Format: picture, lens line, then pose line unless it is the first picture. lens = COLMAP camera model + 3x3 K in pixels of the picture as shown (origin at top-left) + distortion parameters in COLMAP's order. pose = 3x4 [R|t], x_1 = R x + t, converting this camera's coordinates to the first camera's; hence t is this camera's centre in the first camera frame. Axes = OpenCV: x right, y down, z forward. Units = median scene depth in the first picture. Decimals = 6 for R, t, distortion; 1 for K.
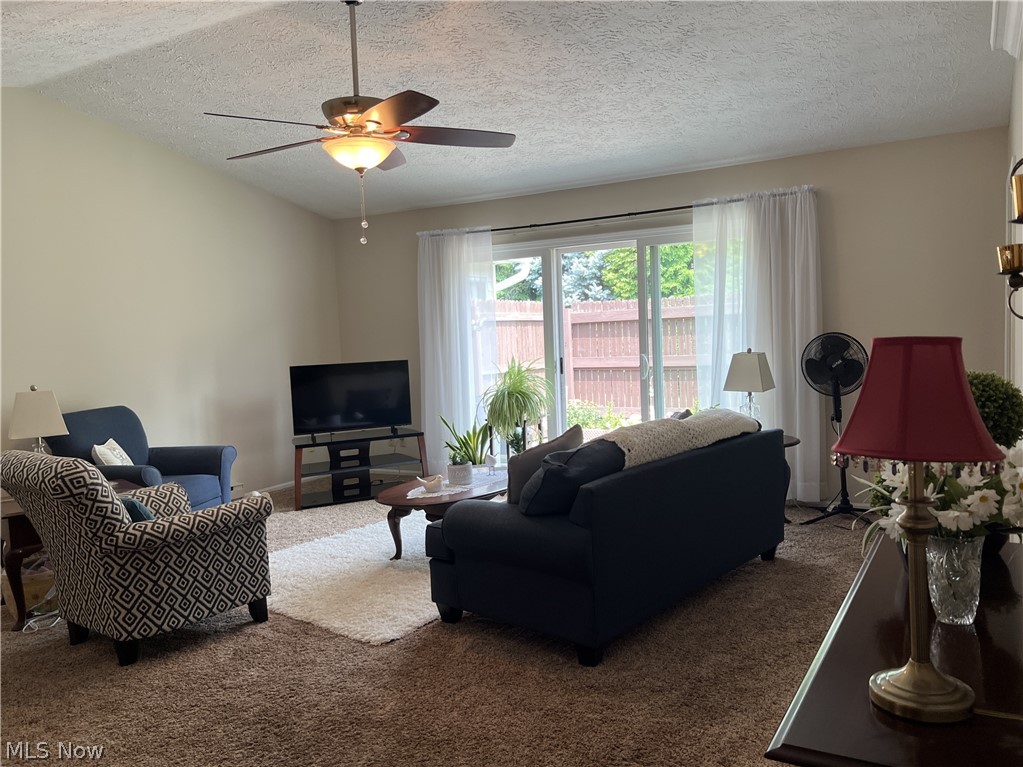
lens RADIAL K [[782.9, 0, 534.7], [0, 782.9, 375.2], [0, 0, 1]] dist [0.059874, -0.075932]
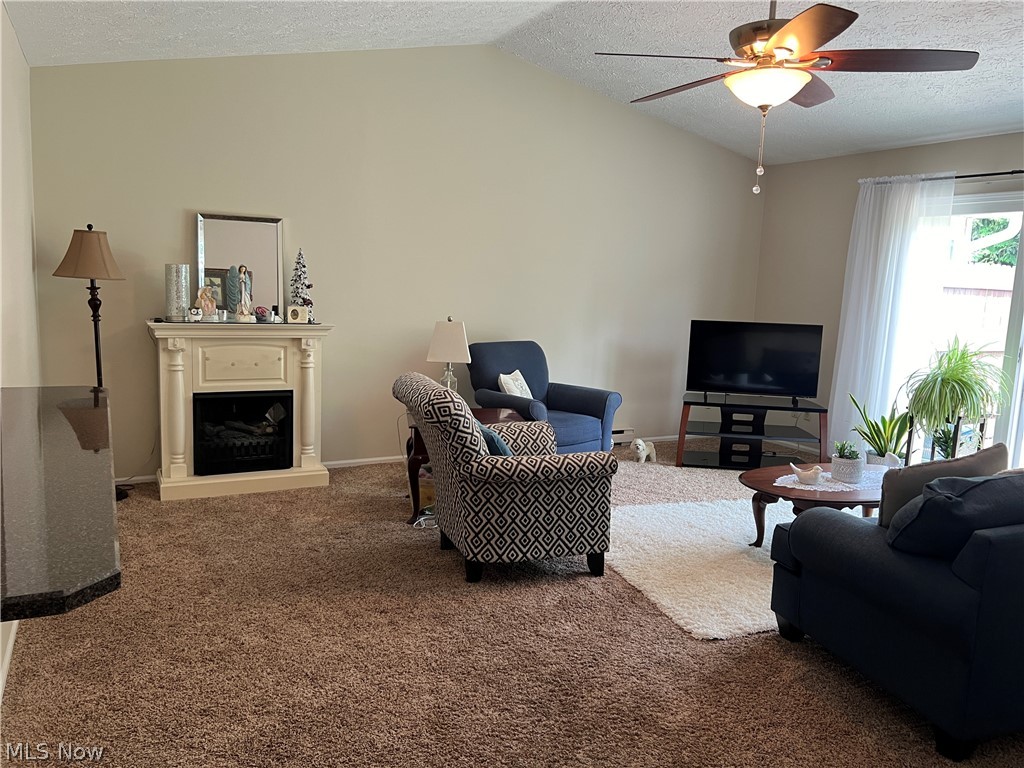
lens RADIAL K [[783.7, 0, 511.2], [0, 783.7, 380.5], [0, 0, 1]] dist [0.059874, -0.075932]
pose [[0.831797, 0.147826, -0.535033, 0.058676], [-0.108958, 0.988617, 0.103754, -0.022811], [0.544280, -0.028006, 0.838436, 0.108119]]
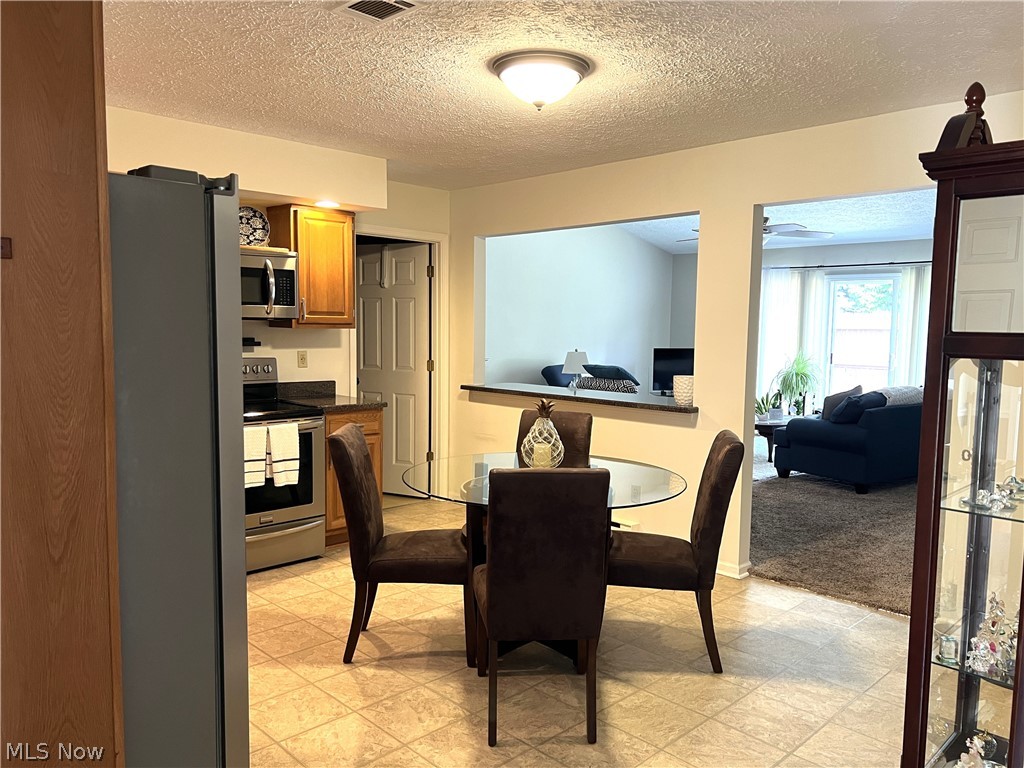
lens RADIAL K [[783.7, 0, 516.7], [0, 783.7, 383.6], [0, 0, 1]] dist [0.059874, -0.075932]
pose [[0.958258, 0.069750, -0.277266, -0.217202], [-0.064971, 0.997538, 0.026397, 0.063482], [0.278424, -0.007281, 0.960431, -1.127909]]
